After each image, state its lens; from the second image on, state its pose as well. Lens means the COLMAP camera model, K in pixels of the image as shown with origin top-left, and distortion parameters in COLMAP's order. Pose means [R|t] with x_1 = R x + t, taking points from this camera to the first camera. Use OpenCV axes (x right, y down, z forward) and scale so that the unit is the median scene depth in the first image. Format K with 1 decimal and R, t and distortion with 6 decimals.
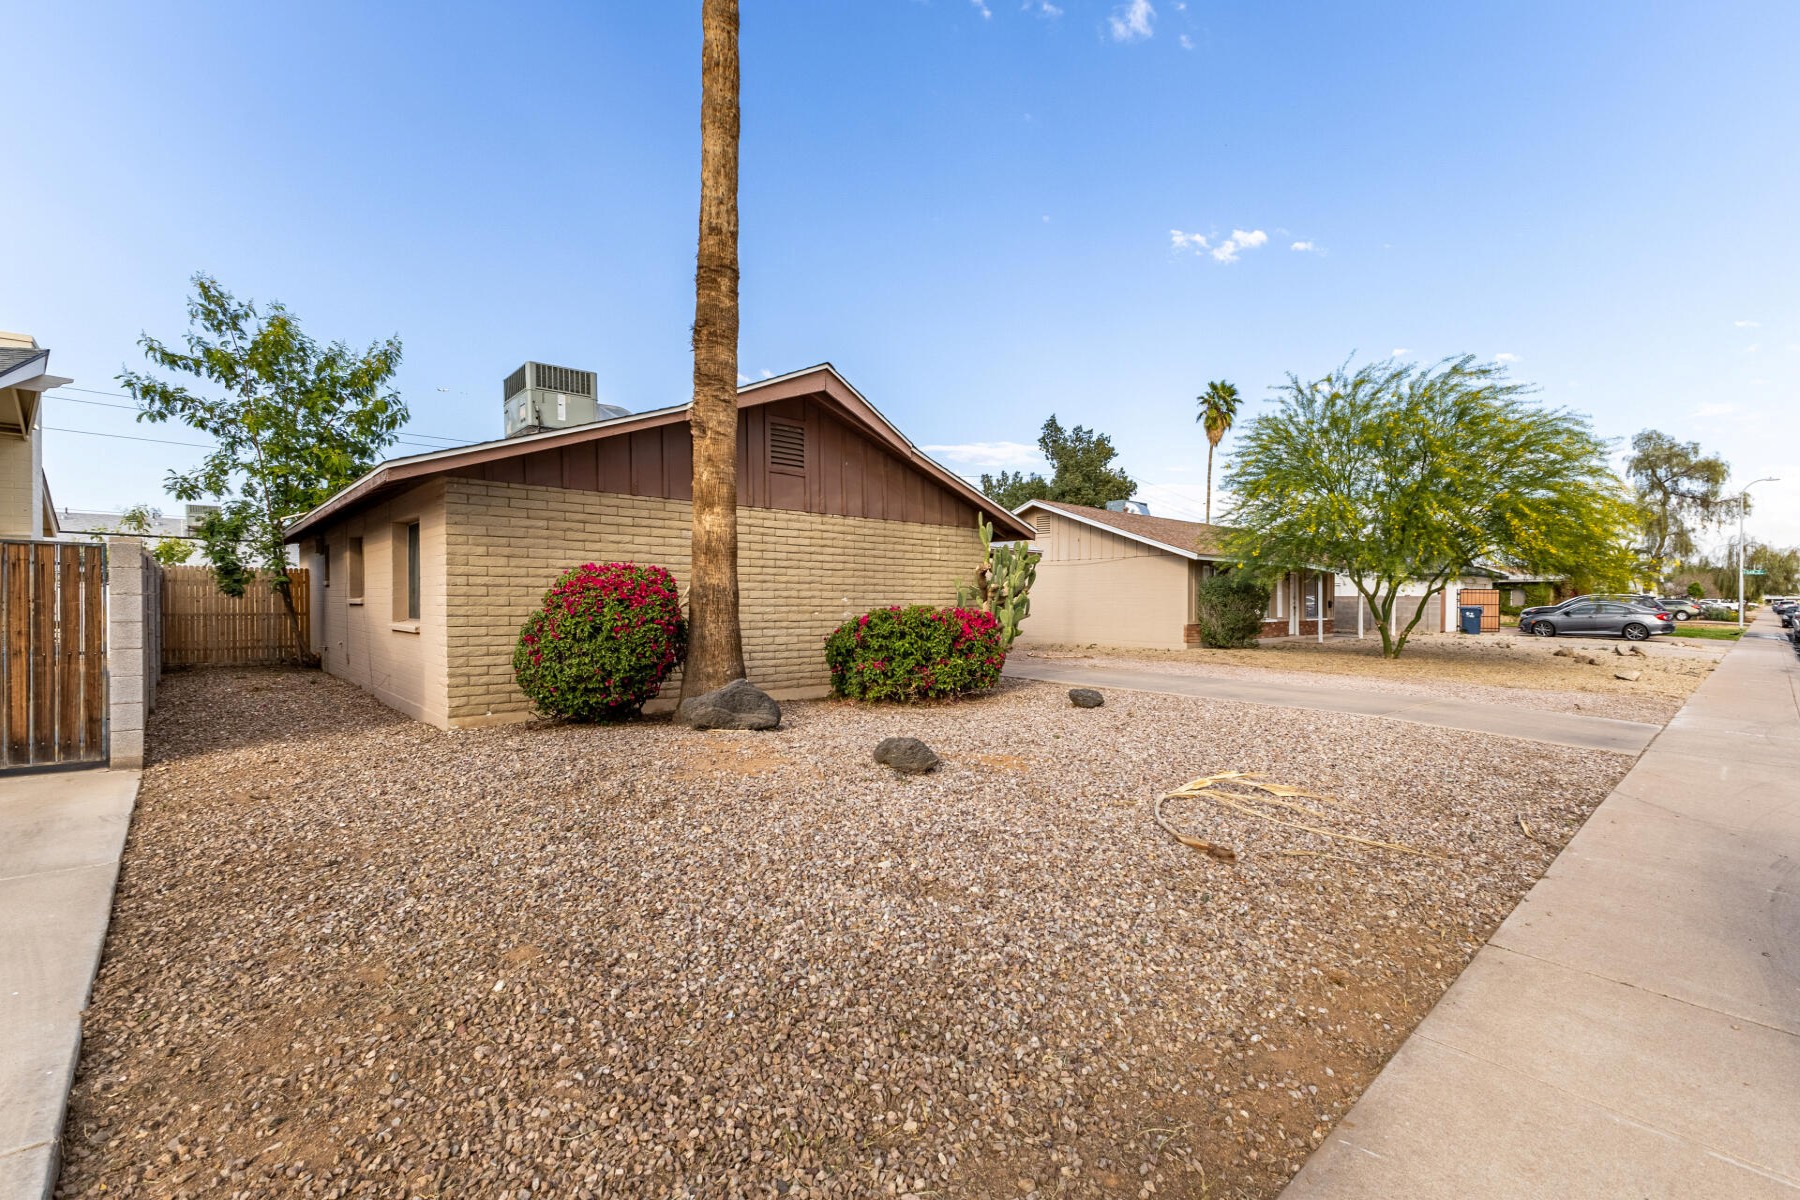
lens RADIAL K [[772.2, 0, 907.8], [0, 772.2, 624.1], [0, 0, 1]] dist [0.009465, 0.000211]
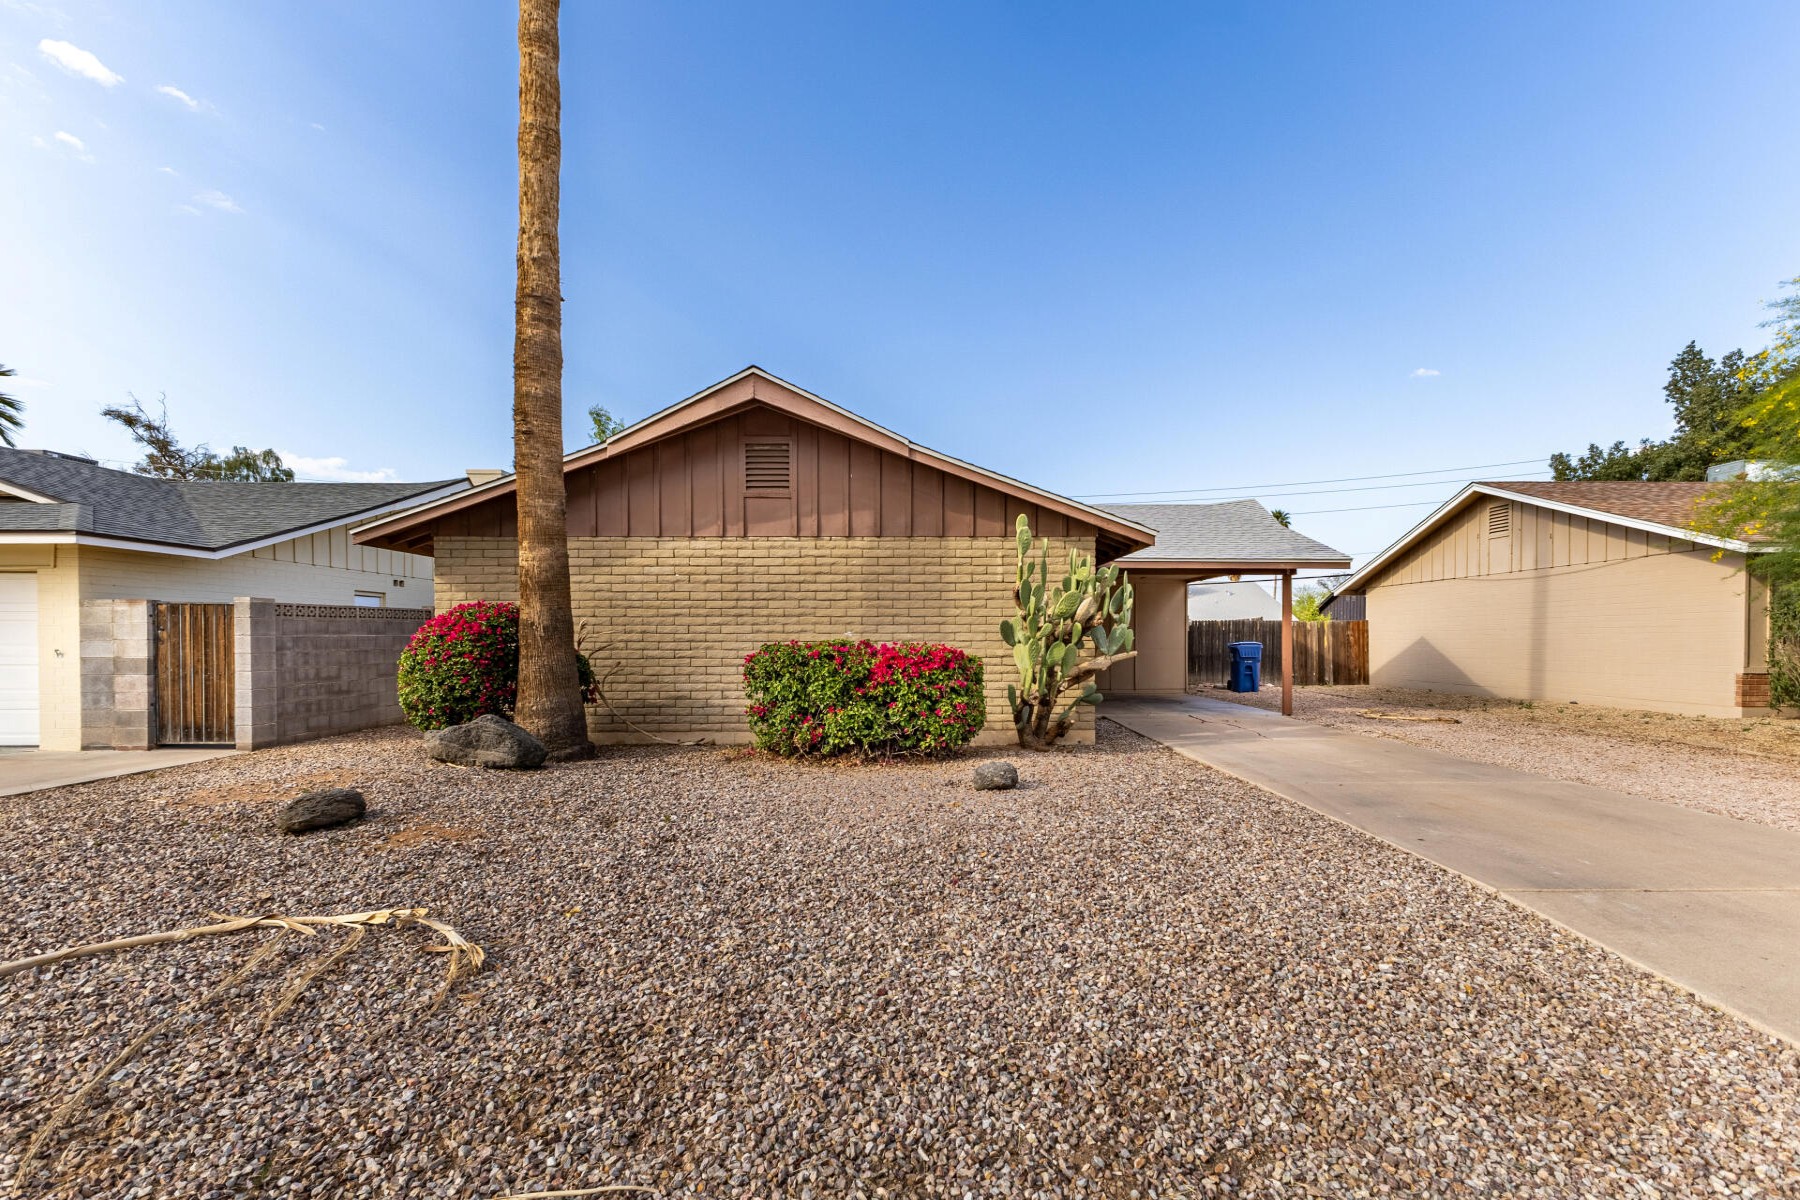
lens RADIAL K [[784.9, 0, 902.9], [0, 784.9, 670.5], [0, 0, 1]] dist [0.006687, -0.000191]
pose [[0.764475, 0.016553, -0.644441, 0.554414], [-0.011443, 0.999861, 0.012107, -0.002170], [0.644552, -0.001881, 0.764558, 0.382537]]
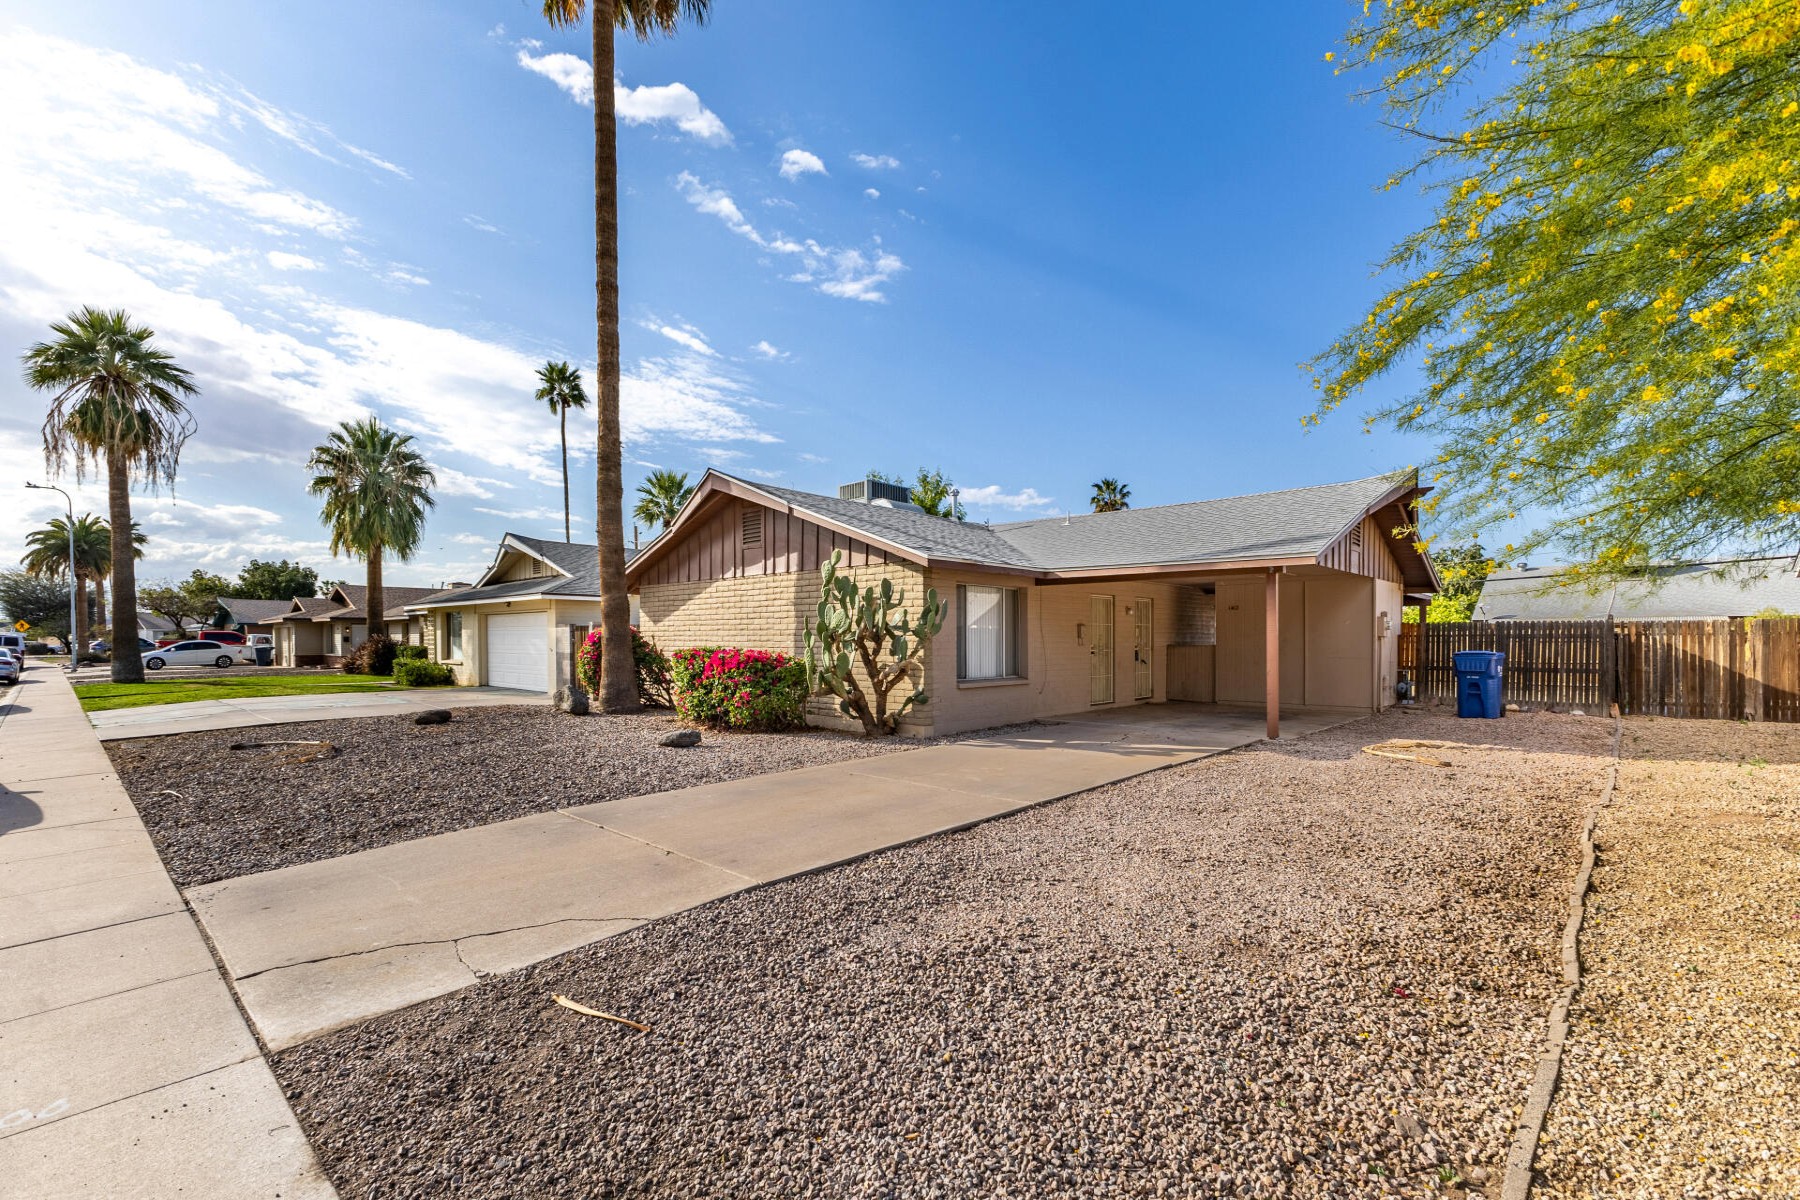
lens RADIAL K [[772.2, 0, 907.8], [0, 772.2, 624.1], [0, 0, 1]] dist [0.009465, 0.000211]
pose [[0.139288, -0.028034, -0.989855, 1.173724], [-0.029746, 0.999030, -0.032480, -0.027810], [0.989805, 0.033968, 0.138319, 1.057757]]
